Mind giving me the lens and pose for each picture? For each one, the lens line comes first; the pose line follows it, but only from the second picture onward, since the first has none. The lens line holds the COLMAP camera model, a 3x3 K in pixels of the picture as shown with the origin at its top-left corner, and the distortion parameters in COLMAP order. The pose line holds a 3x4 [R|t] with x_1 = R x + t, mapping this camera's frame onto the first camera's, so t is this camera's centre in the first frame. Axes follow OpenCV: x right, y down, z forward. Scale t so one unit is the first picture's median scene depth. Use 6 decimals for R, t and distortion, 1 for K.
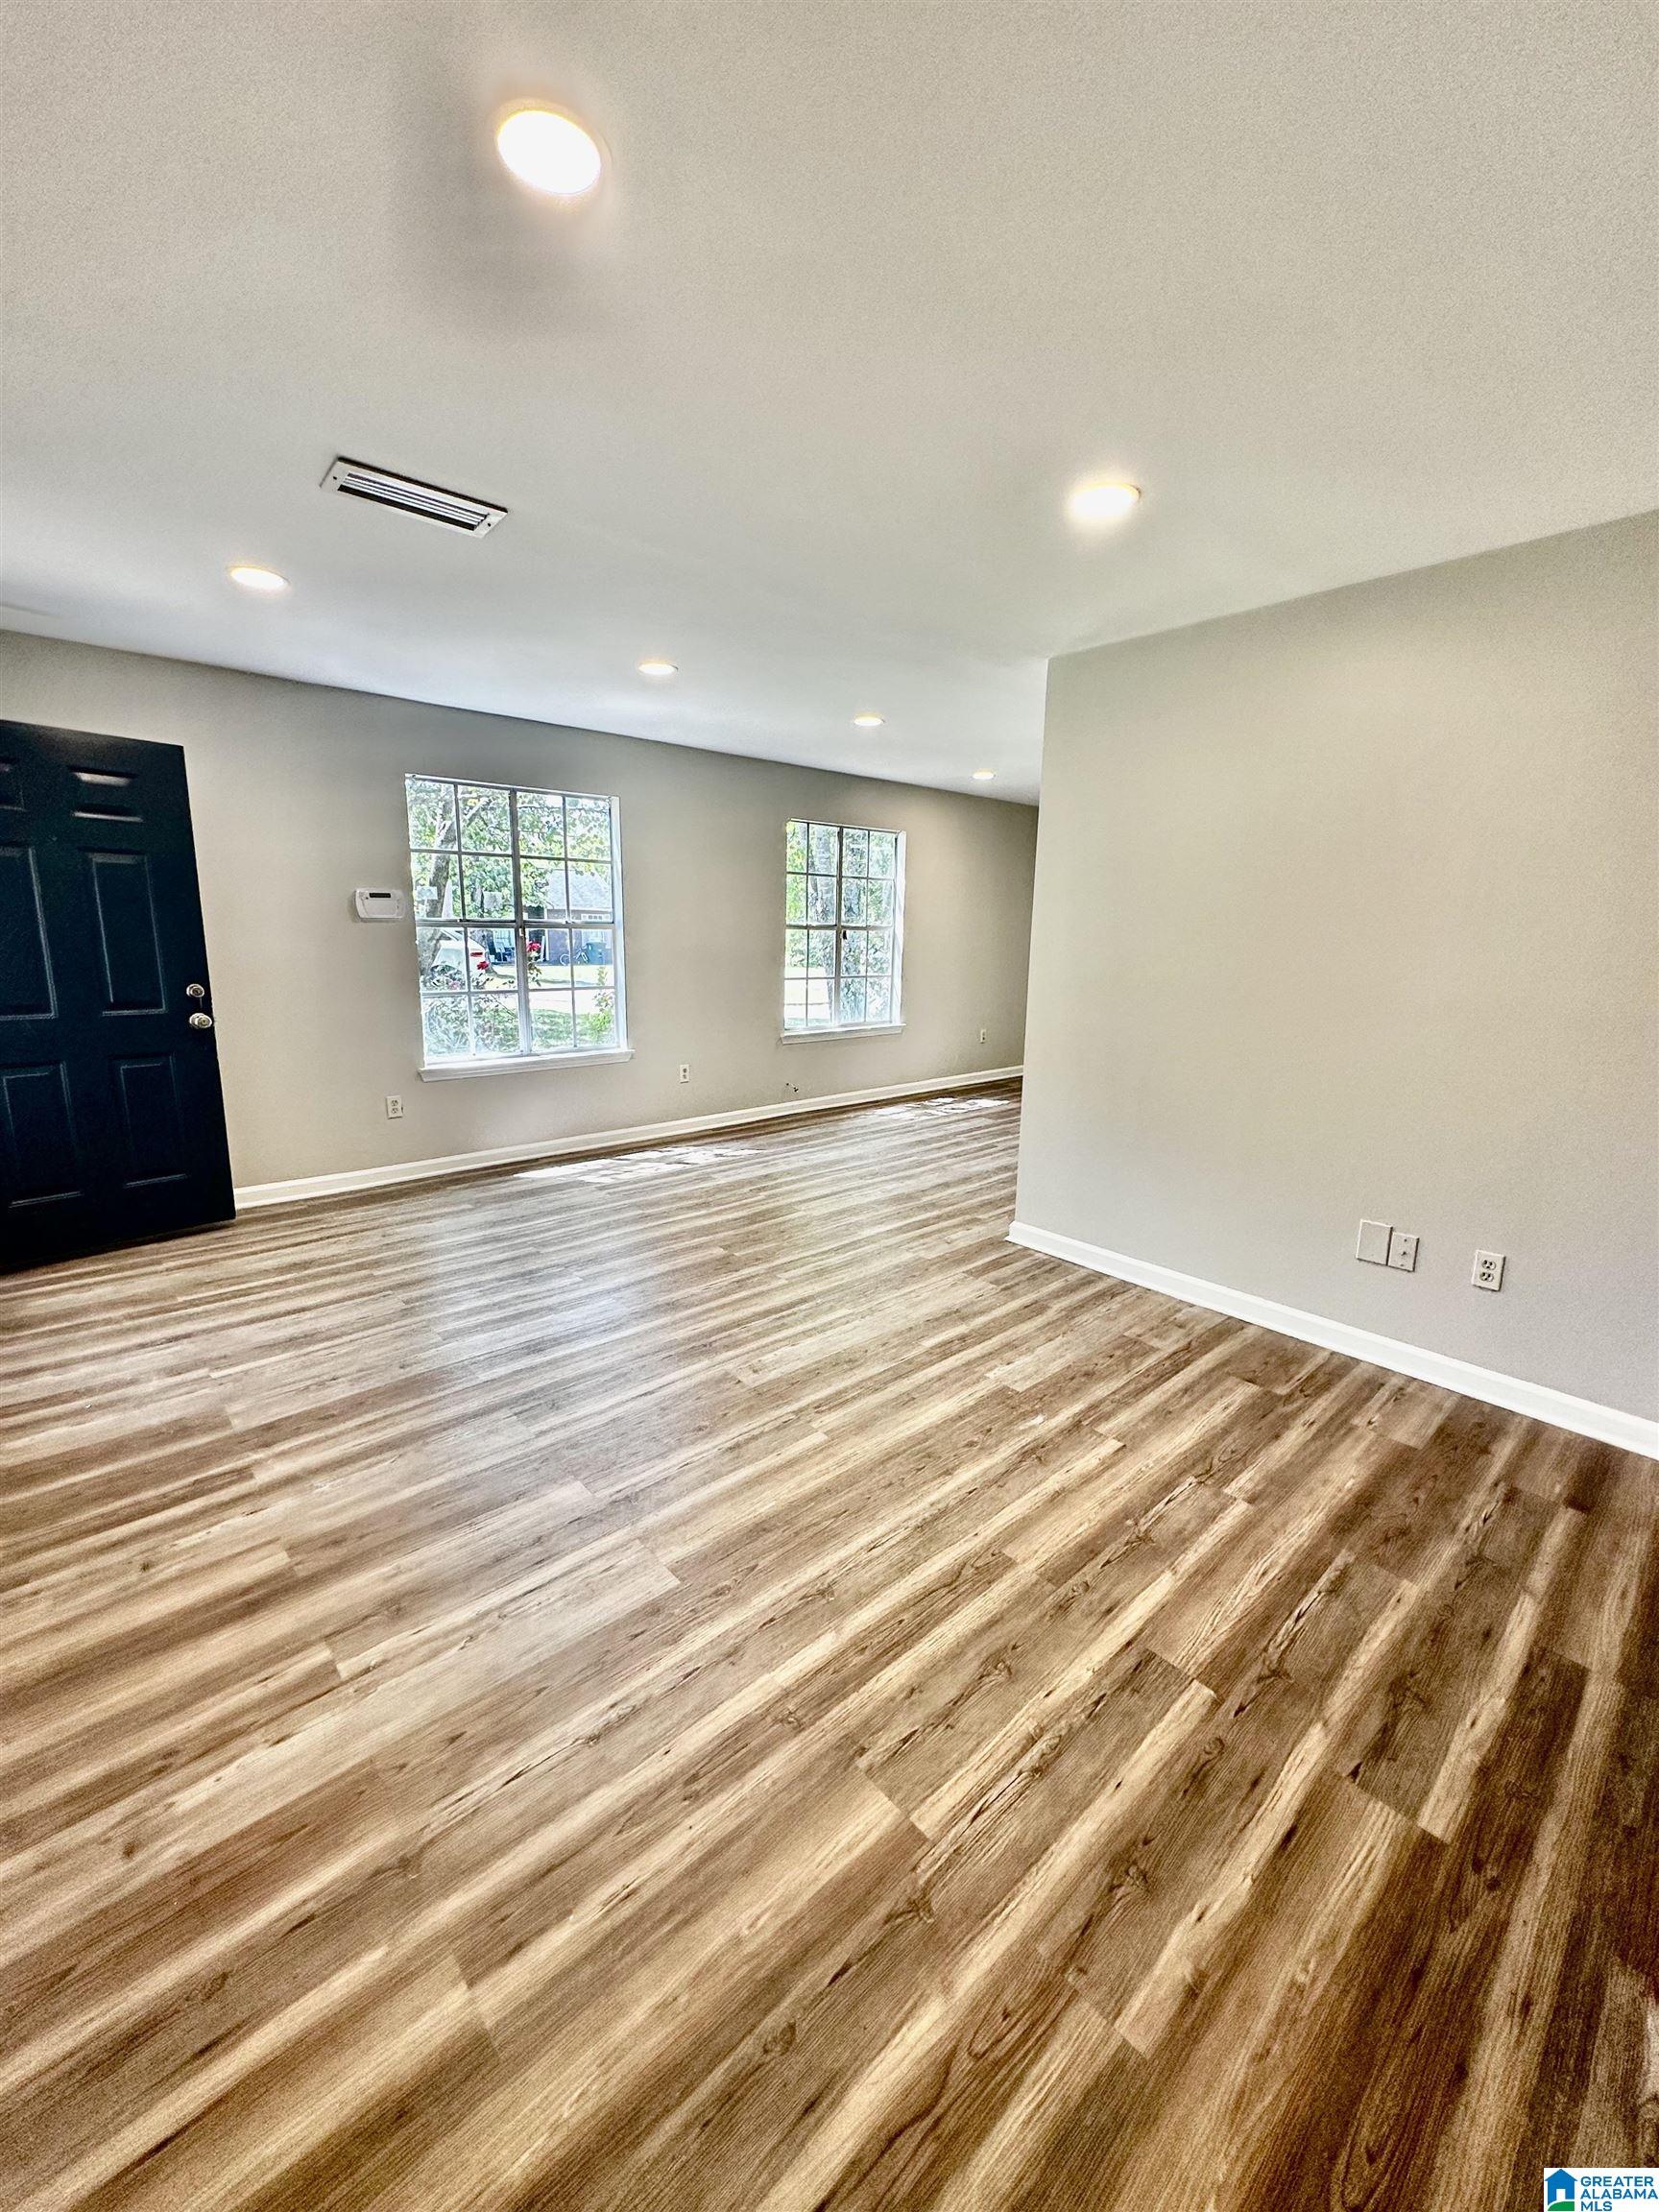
lens RADIAL K [[881.6, 0, 829.5], [0, 881.6, 1106.0], [0, 0, 1]] dist [-0.002228, 0.000423]
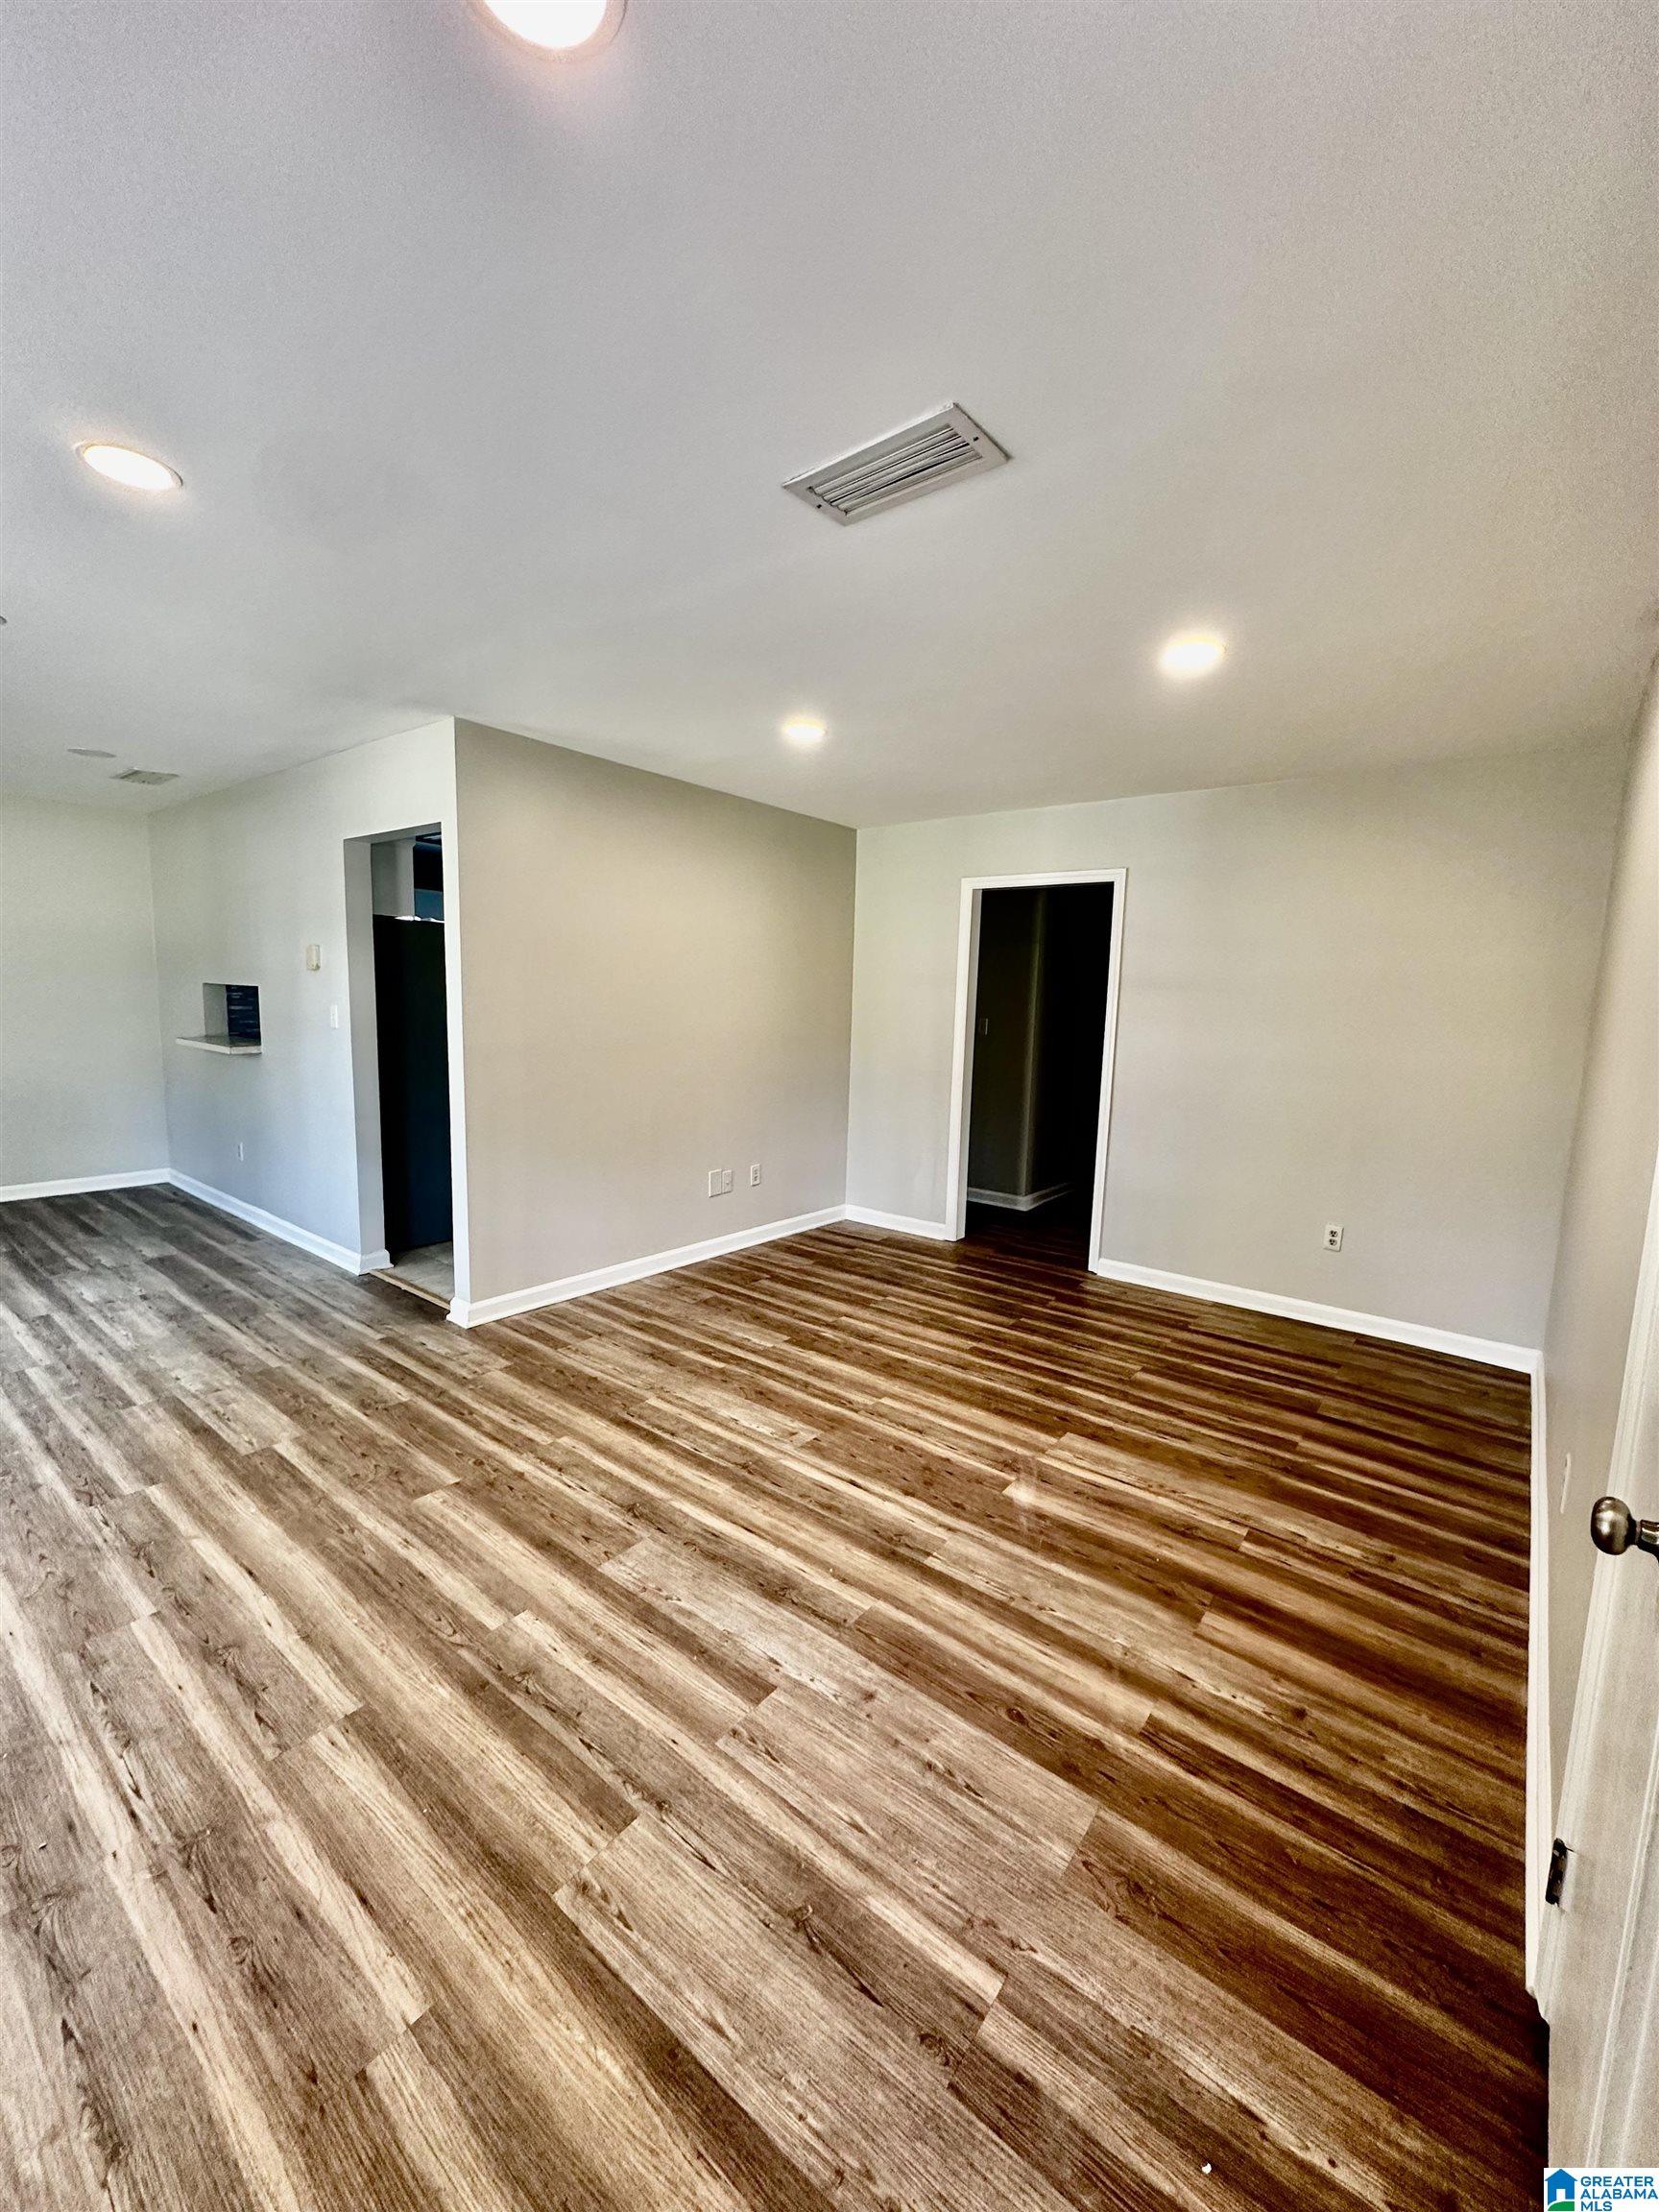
lens RADIAL K [[881.6, 0, 829.5], [0, 881.6, 1106.0], [0, 0, 1]] dist [-0.002228, 0.000423]
pose [[-0.165312, -0.145714, 0.975418, -1.198585], [0.164690, 0.971060, 0.172974, -0.280202], [-0.972394, 0.189236, -0.136530, 1.180729]]
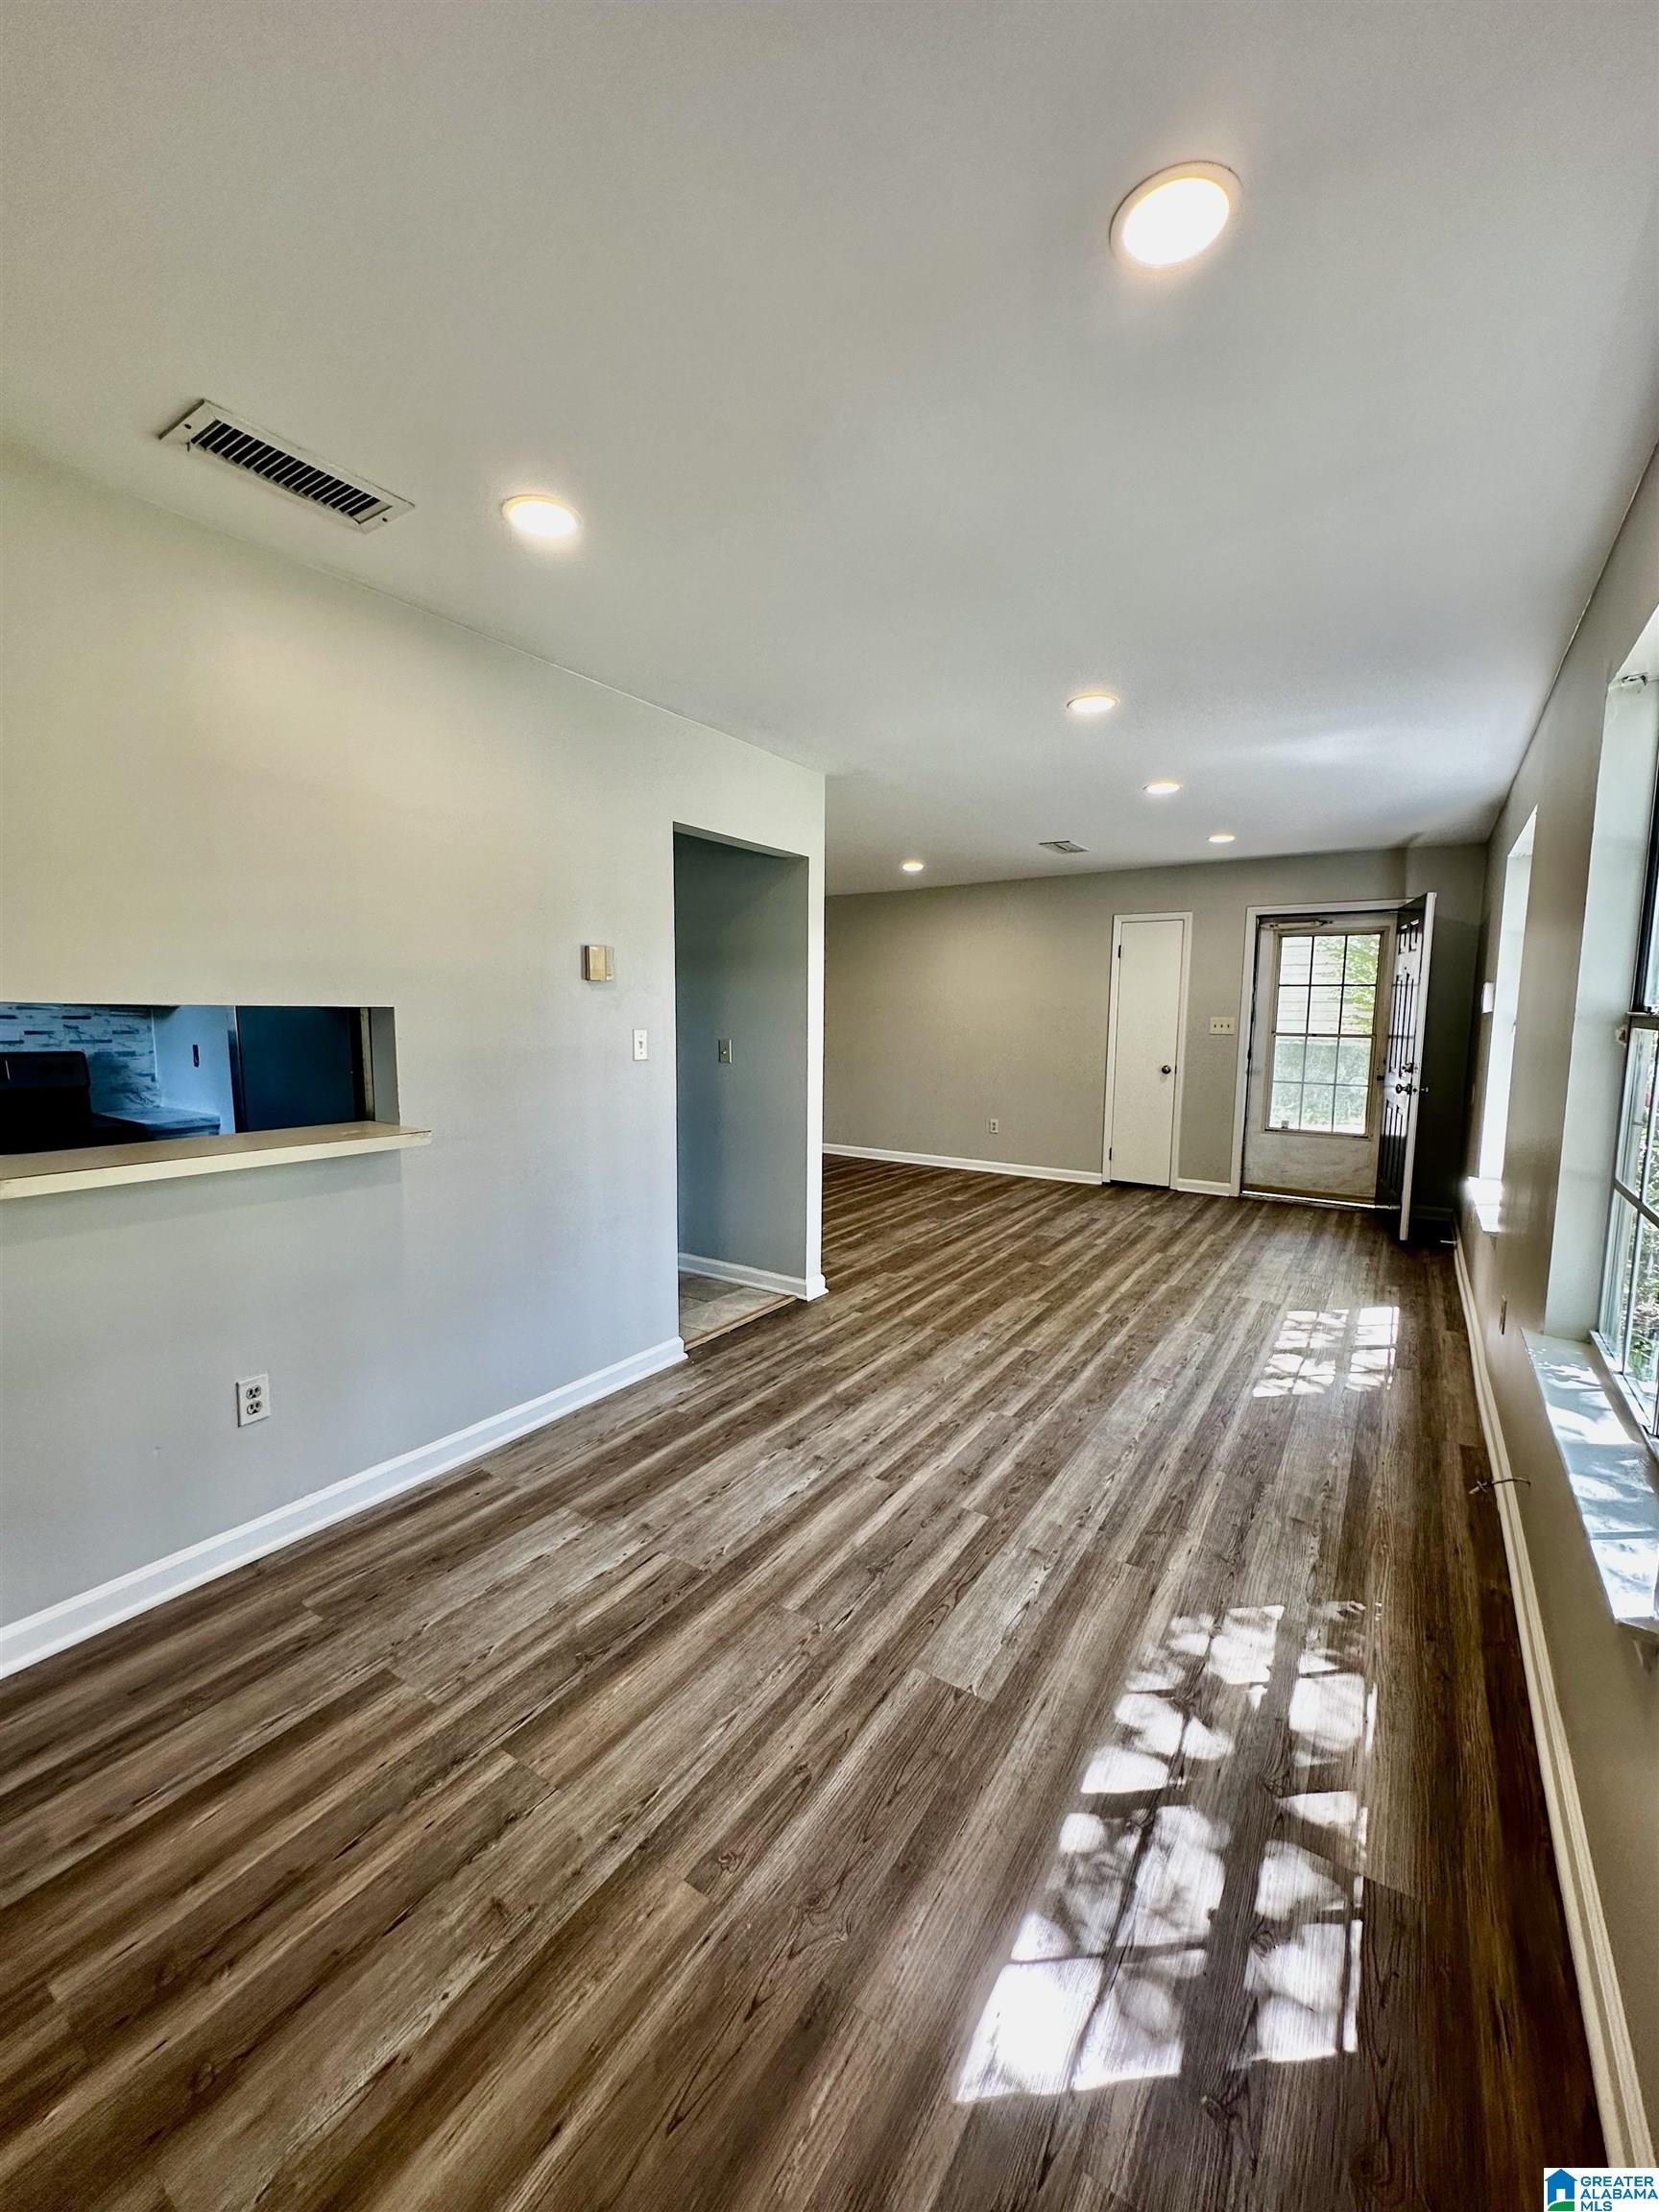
lens RADIAL K [[881.6, 0, 829.5], [0, 881.6, 1106.0], [0, 0, 1]] dist [-0.002228, 0.000423]
pose [[-0.968575, 0.003139, -0.248703, 0.773694], [-0.073095, 0.952173, 0.296687, -0.641232], [0.237740, 0.305542, -0.922022, 3.194124]]
